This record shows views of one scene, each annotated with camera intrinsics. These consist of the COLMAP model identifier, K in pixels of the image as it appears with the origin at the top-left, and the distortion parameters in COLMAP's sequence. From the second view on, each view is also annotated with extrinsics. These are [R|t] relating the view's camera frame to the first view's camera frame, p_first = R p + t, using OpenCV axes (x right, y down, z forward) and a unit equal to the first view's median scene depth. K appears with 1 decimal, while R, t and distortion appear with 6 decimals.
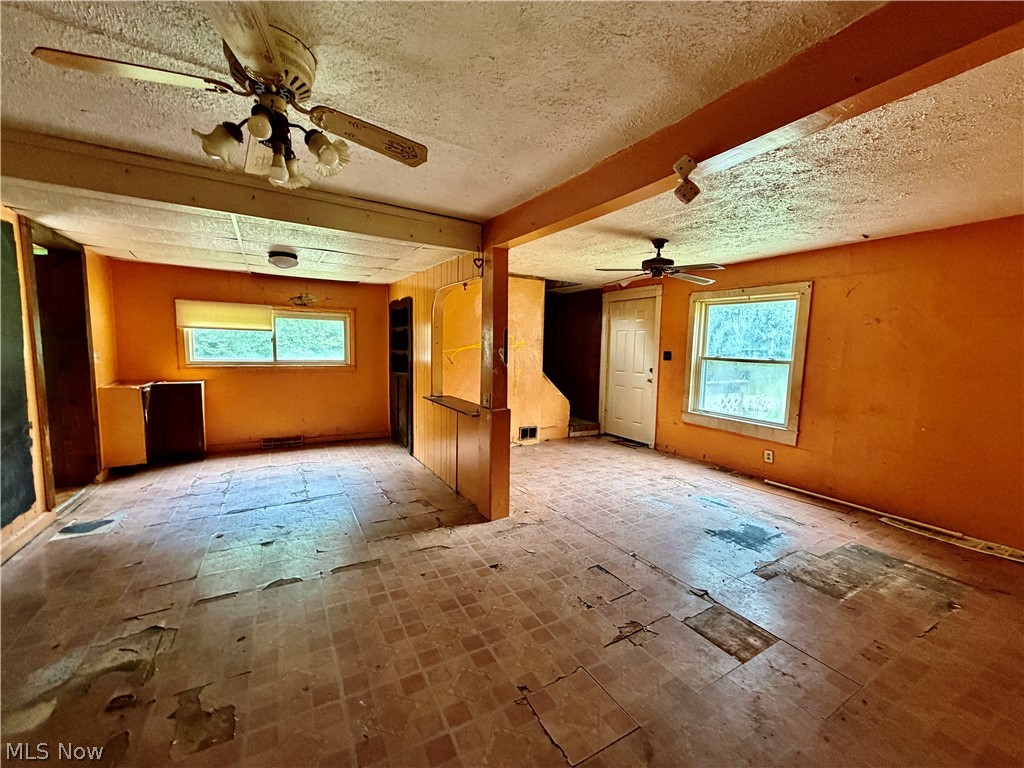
lens RADIAL K [[408.3, 0, 512.0], [0, 408.3, 384.0], [0, 0, 1]] dist [0.000323, -0.000053]
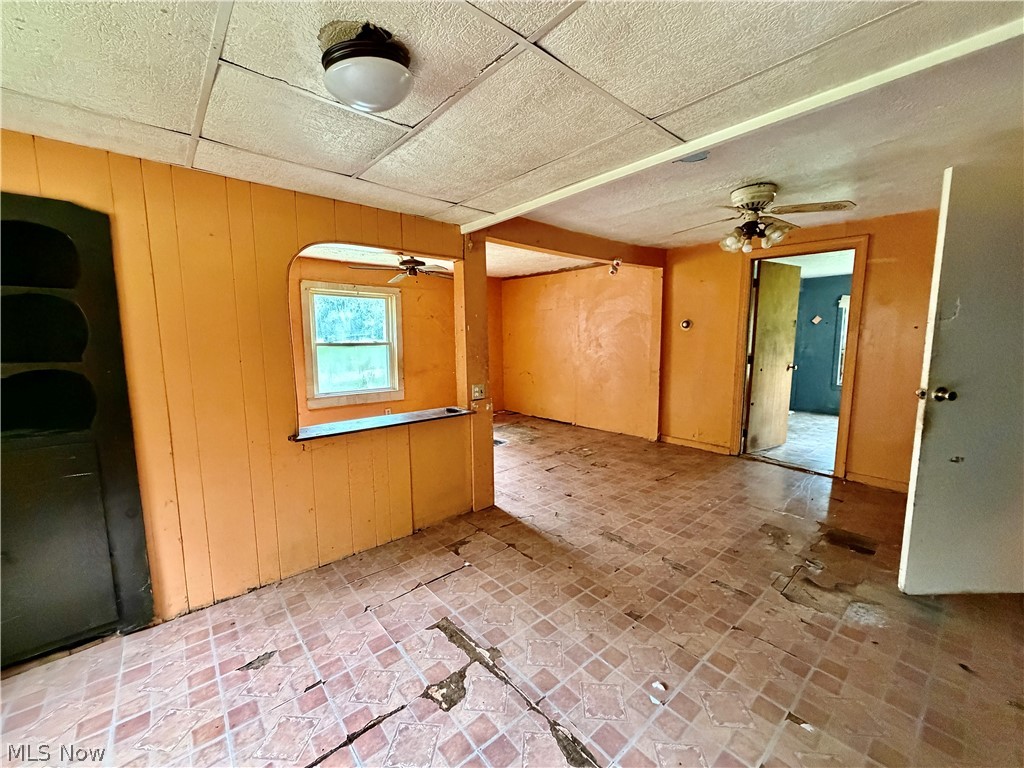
lens RADIAL K [[408.3, 0, 512.0], [0, 408.3, 384.0], [0, 0, 1]] dist [0.000323, -0.000053]
pose [[-0.190580, -0.135313, 0.972301, -1.396681], [0.098518, 0.982818, 0.156087, -0.165445], [-0.976716, 0.125537, -0.173974, 1.496860]]
